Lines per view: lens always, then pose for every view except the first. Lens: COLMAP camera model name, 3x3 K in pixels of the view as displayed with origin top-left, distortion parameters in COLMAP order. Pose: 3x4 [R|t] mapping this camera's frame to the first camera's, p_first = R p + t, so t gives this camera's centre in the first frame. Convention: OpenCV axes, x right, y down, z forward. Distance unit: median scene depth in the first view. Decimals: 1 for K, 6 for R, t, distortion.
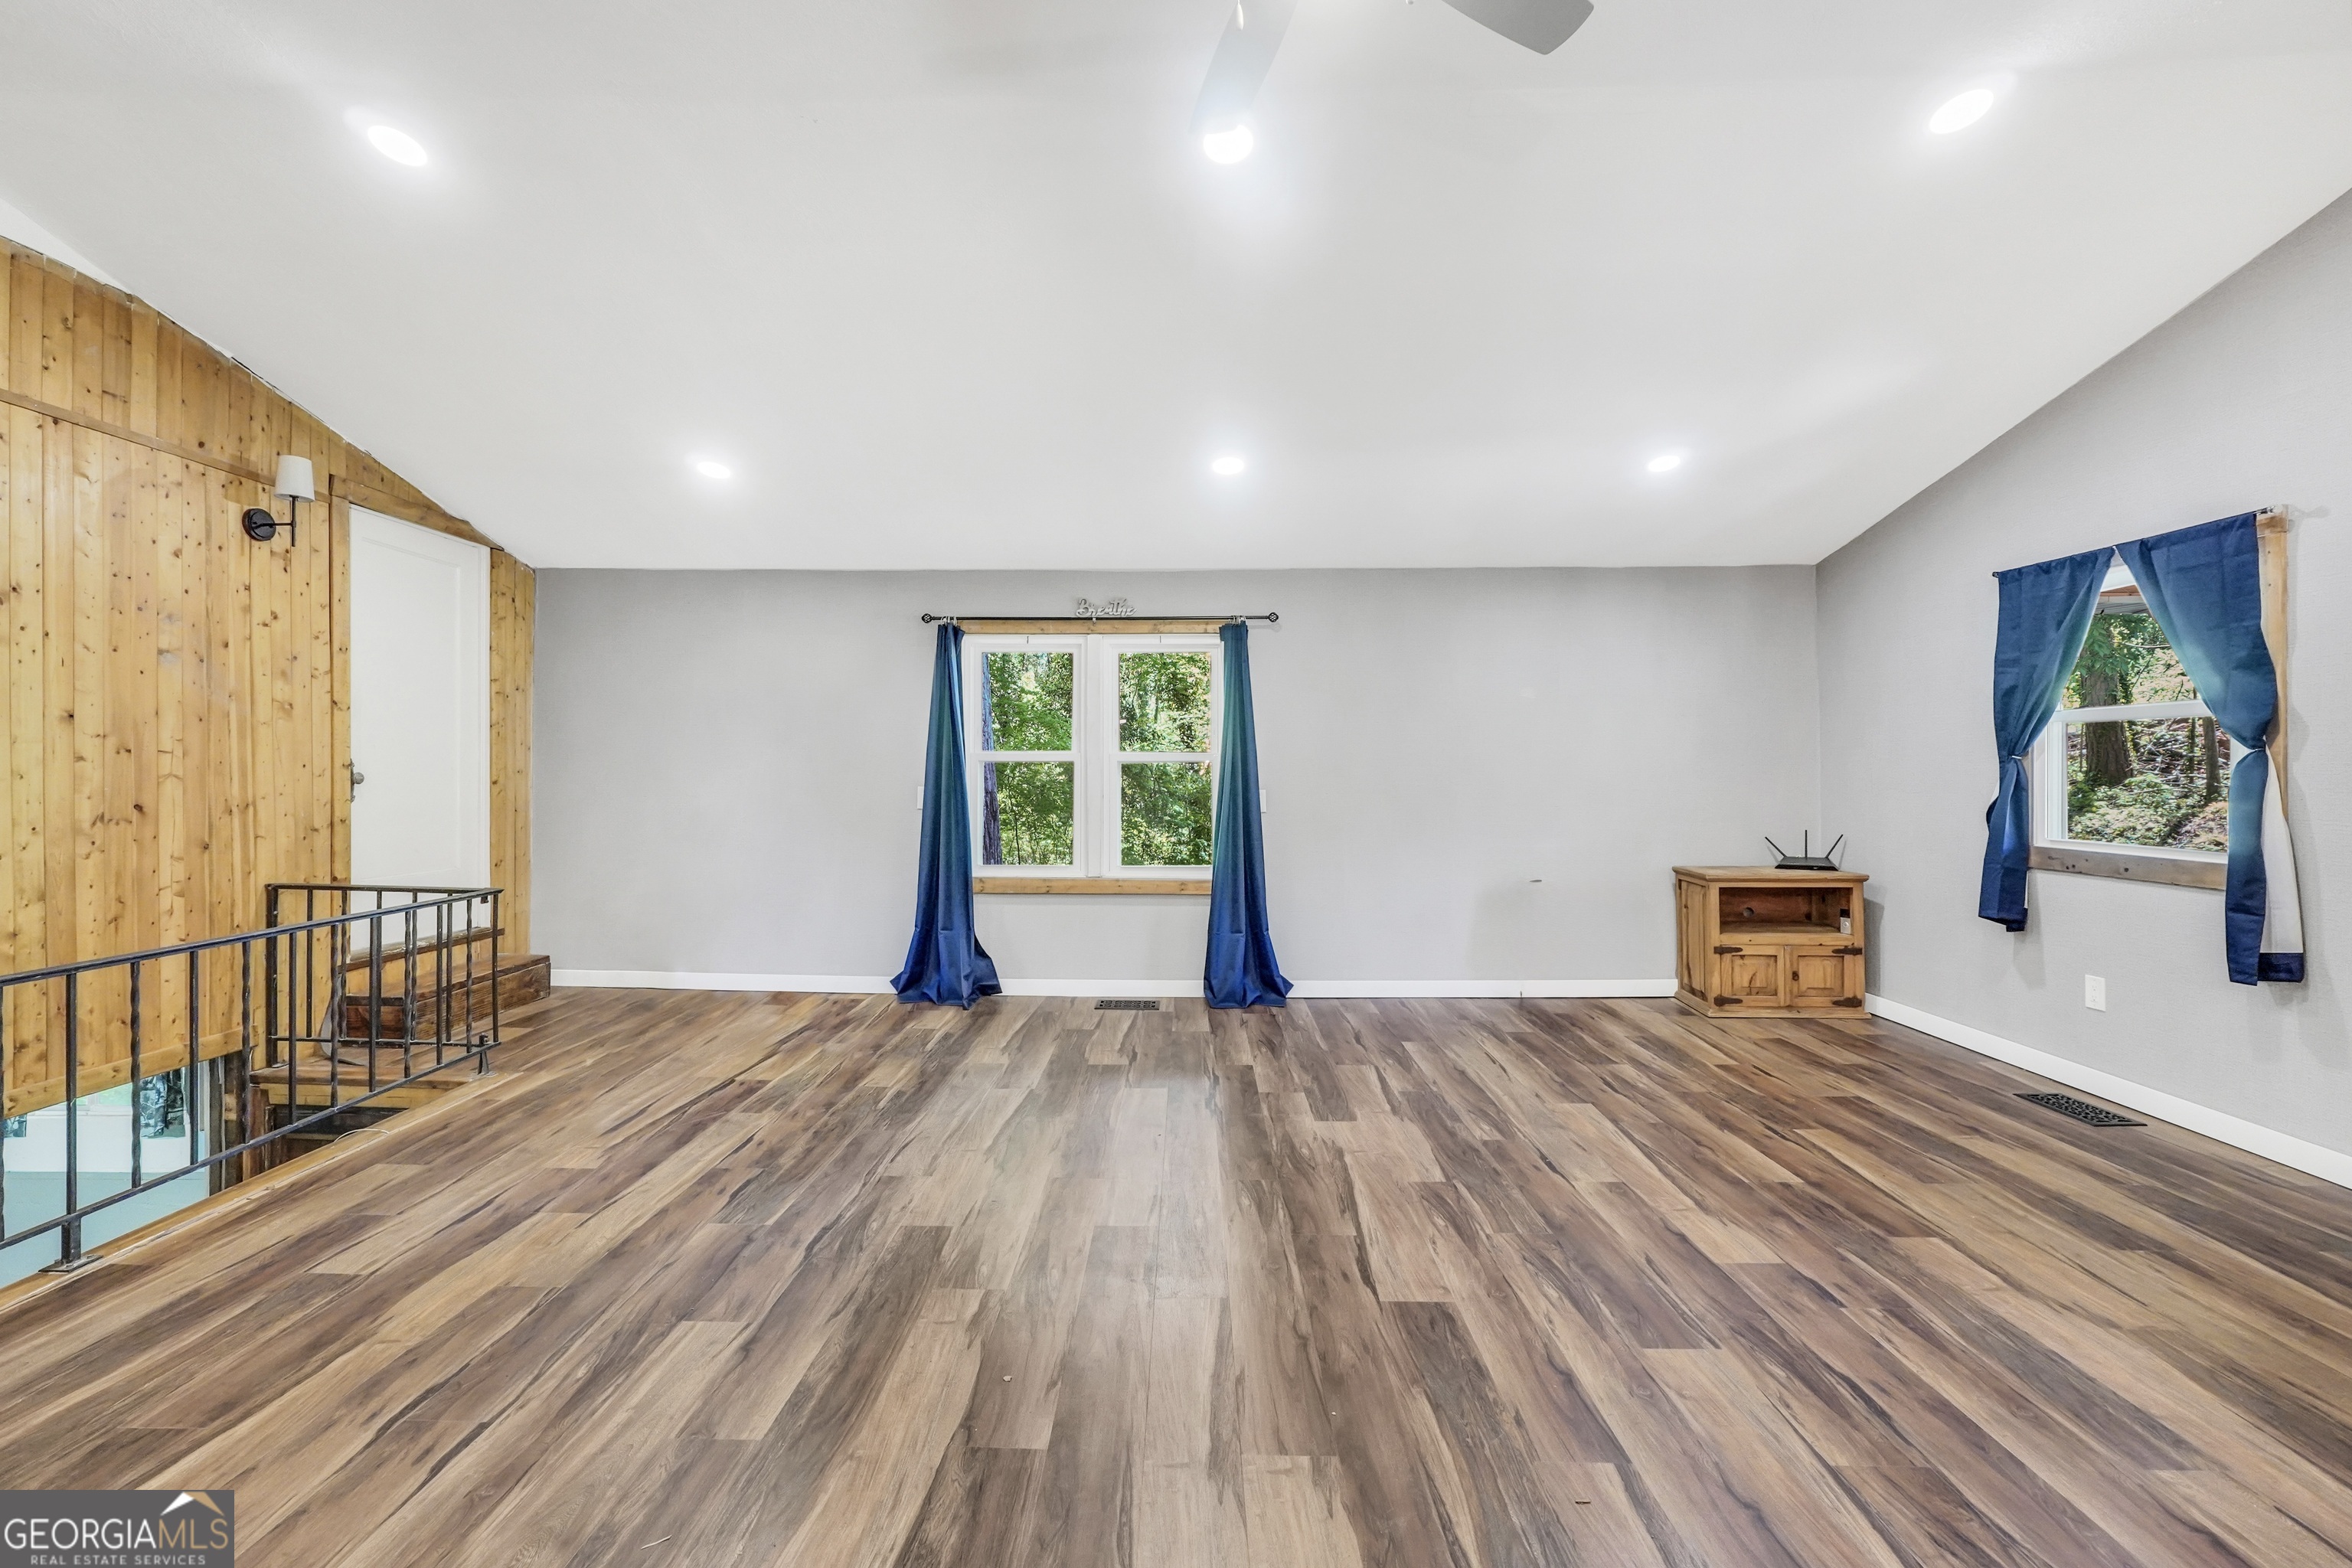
lens RADIAL K [[993.4, 0, 1168.9], [0, 993.4, 776.2], [0, 0, 1]] dist [-0.019768, 0.007268]
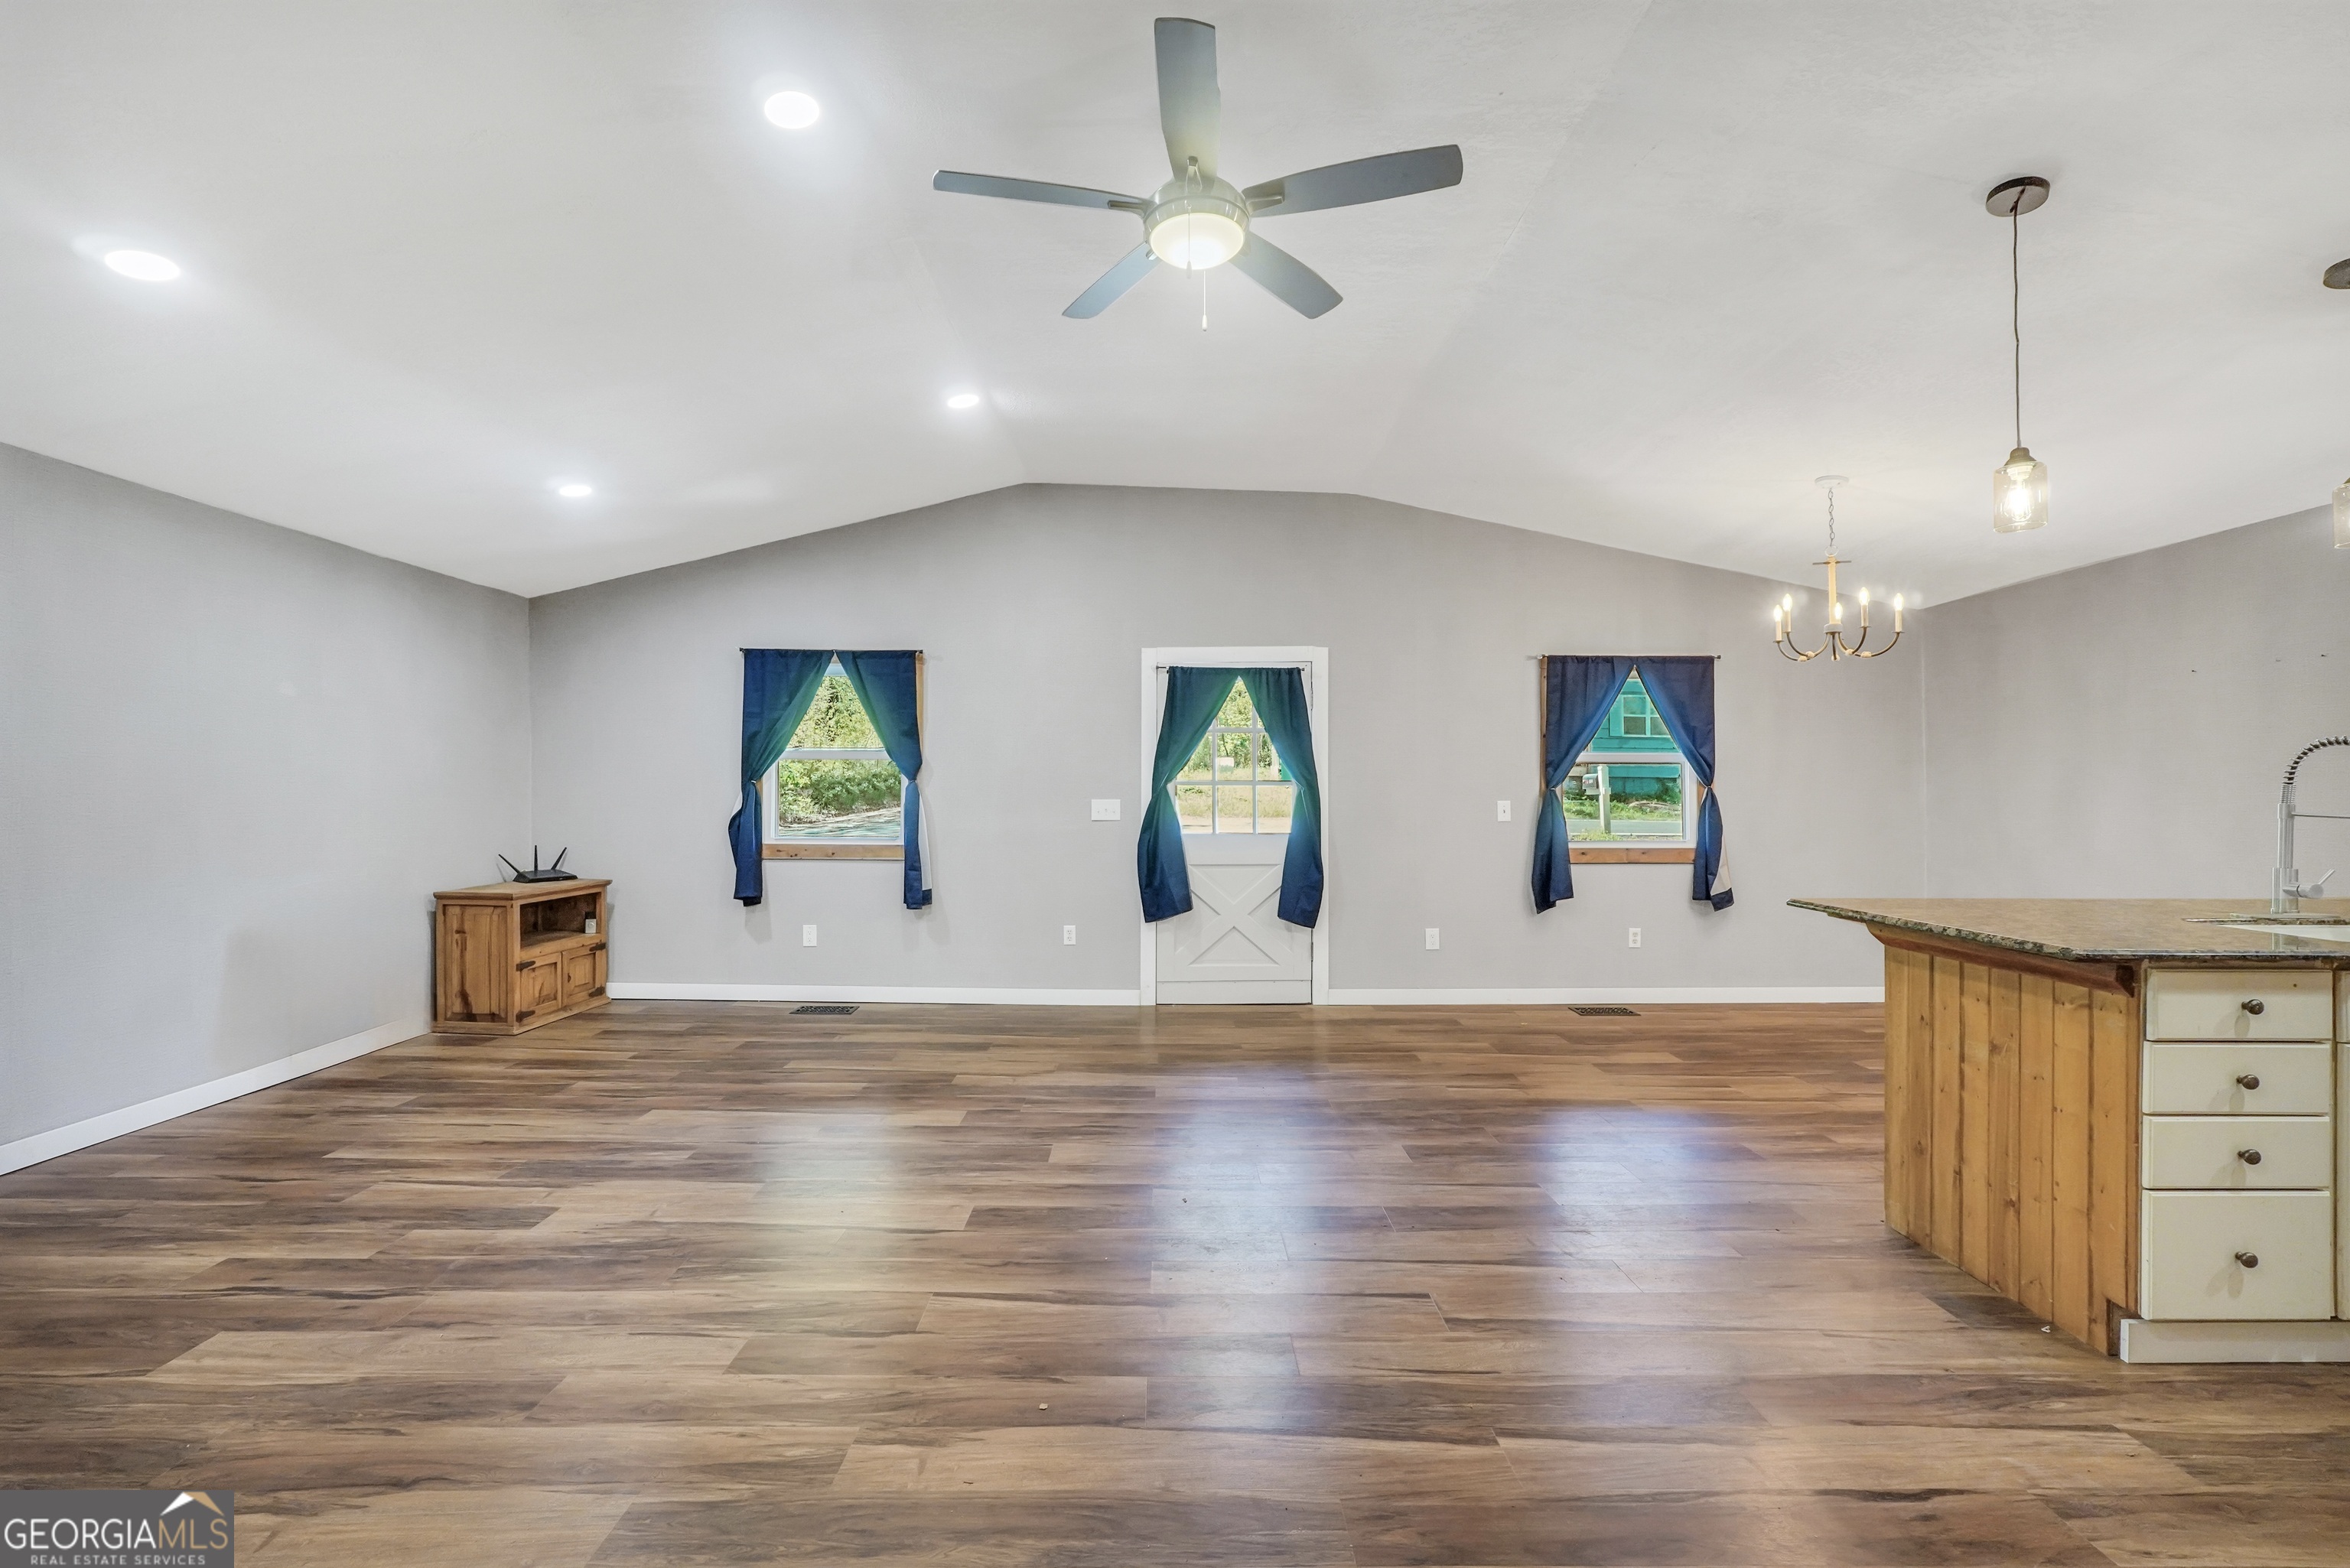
lens RADIAL K [[969.6, 0, 1175.0], [0, 969.6, 784.0], [0, 0, 1]] dist [-0.013692, 0.000109]
pose [[-0.024144, 0.010673, 0.999652, -0.514979], [-0.000367, 0.999943, -0.010684, -0.001239], [-0.999708, -0.000625, -0.024139, 0.403842]]
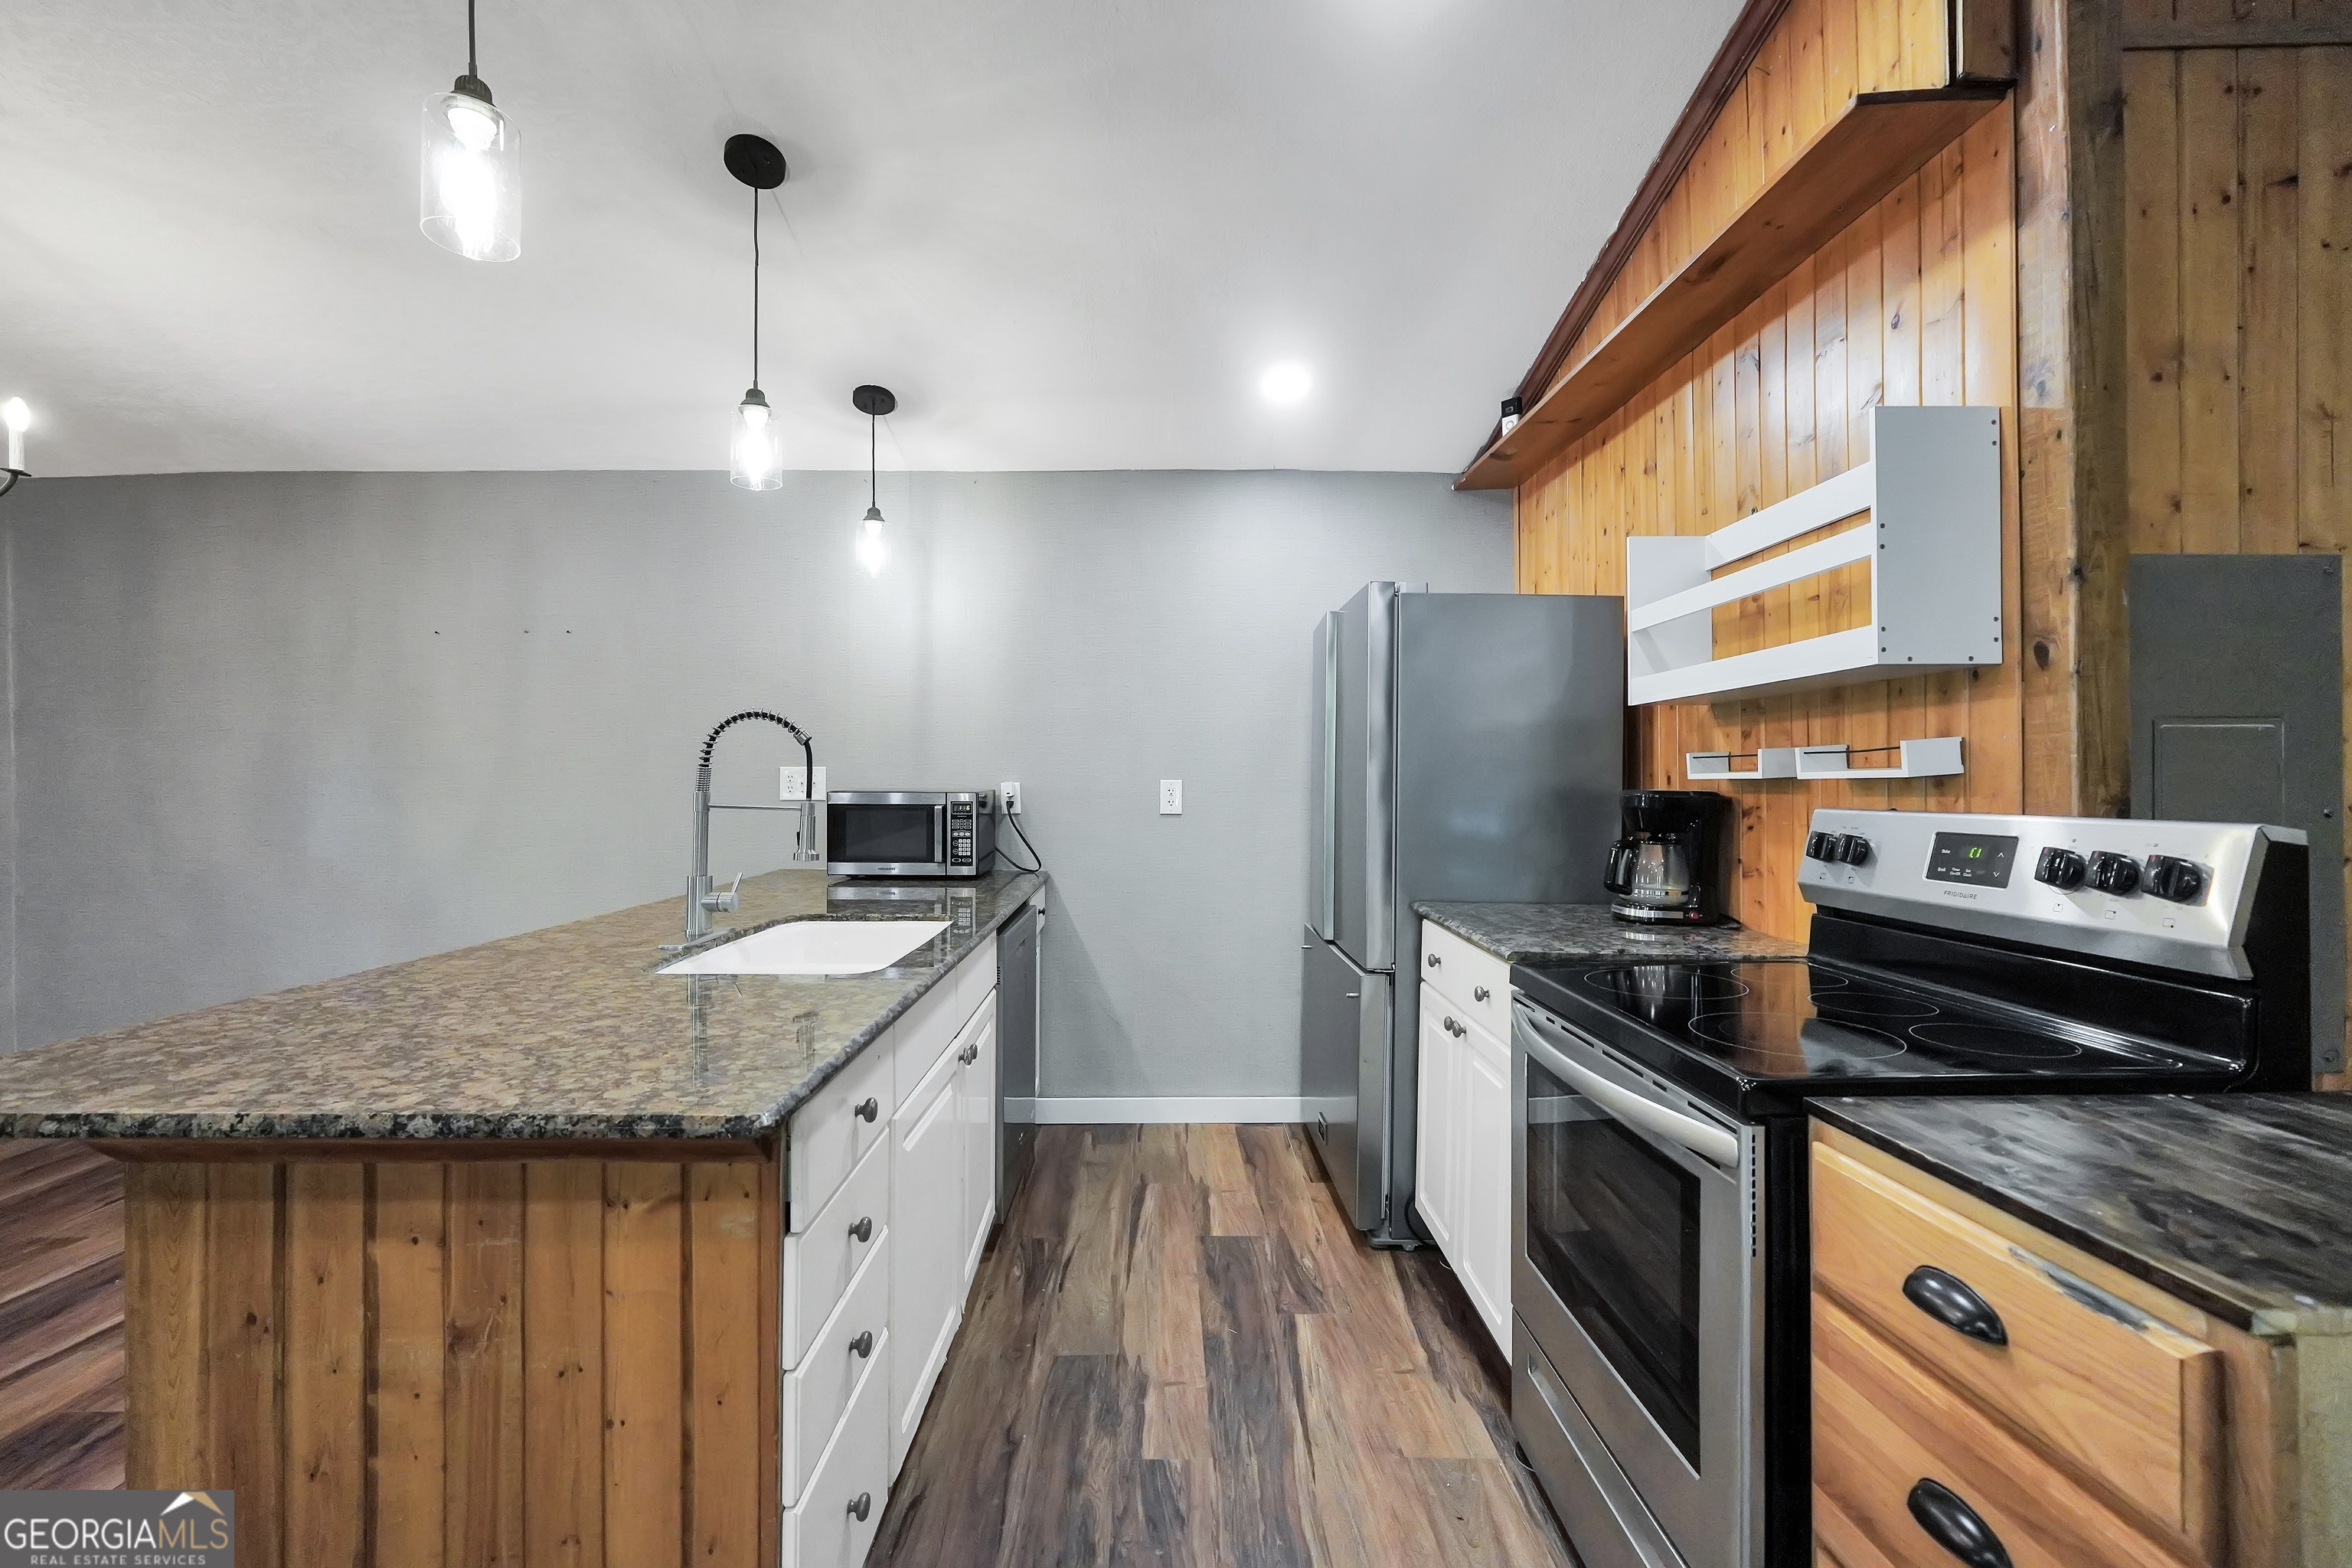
lens RADIAL K [[993.4, 0, 1168.9], [0, 993.4, 776.2], [0, 0, 1]] dist [-0.019768, 0.007268]
pose [[-0.999608, 0.003229, -0.027825, -0.160339], [0.003289, 0.999992, -0.002105, -0.001116], [0.027818, -0.002196, -0.999611, 0.186605]]
